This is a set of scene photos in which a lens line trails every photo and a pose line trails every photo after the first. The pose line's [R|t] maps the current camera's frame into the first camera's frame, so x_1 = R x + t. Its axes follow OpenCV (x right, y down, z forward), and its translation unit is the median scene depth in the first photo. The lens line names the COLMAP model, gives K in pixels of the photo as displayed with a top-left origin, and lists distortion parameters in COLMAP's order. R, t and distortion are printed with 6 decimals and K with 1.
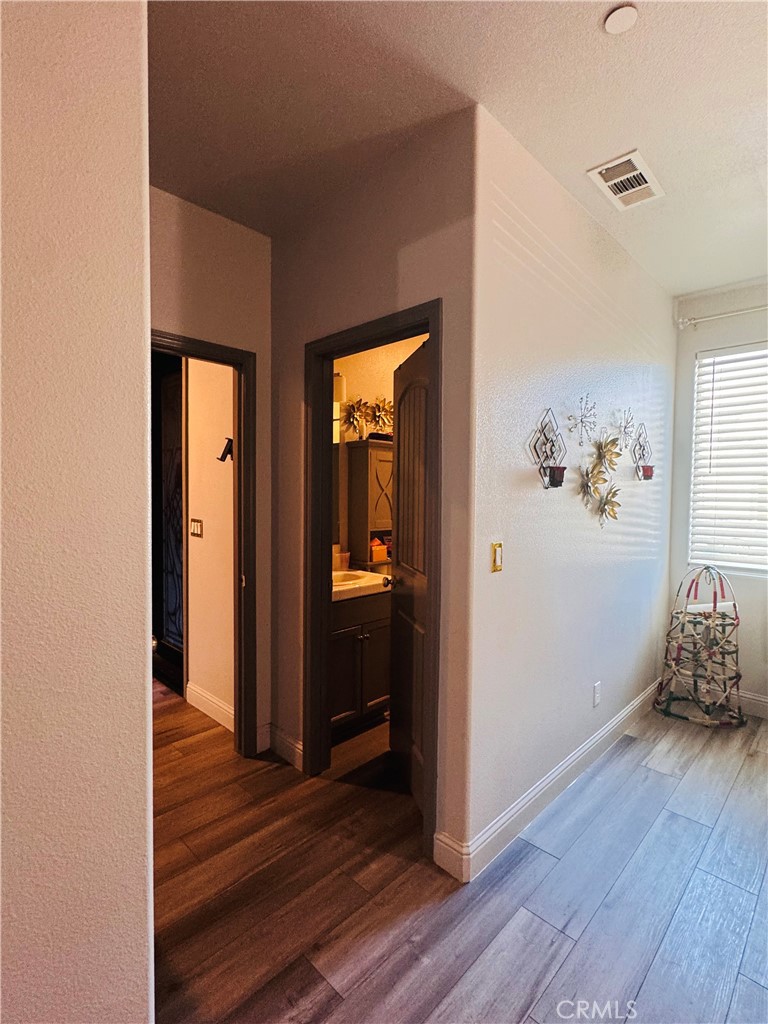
lens RADIAL K [[489.2, 0, 381.8], [0, 489.2, 511.4], [0, 0, 1]] dist [0.000369, 0.000484]
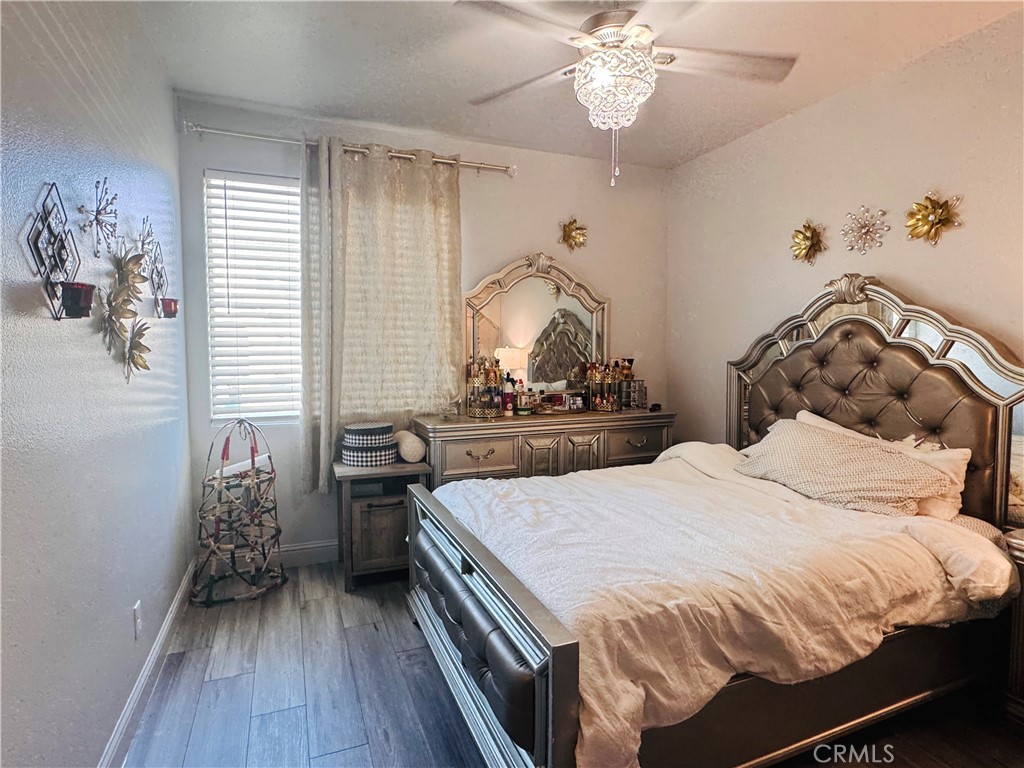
lens RADIAL K [[552.6, 0, 514.2], [0, 552.6, 383.9], [0, 0, 1]] dist [0.003546, 0.001839]
pose [[0.390619, -0.063311, 0.918373, -0.050224], [0.030714, 0.997973, 0.055734, 0.007898], [-0.920040, 0.006436, 0.391772, 0.164418]]
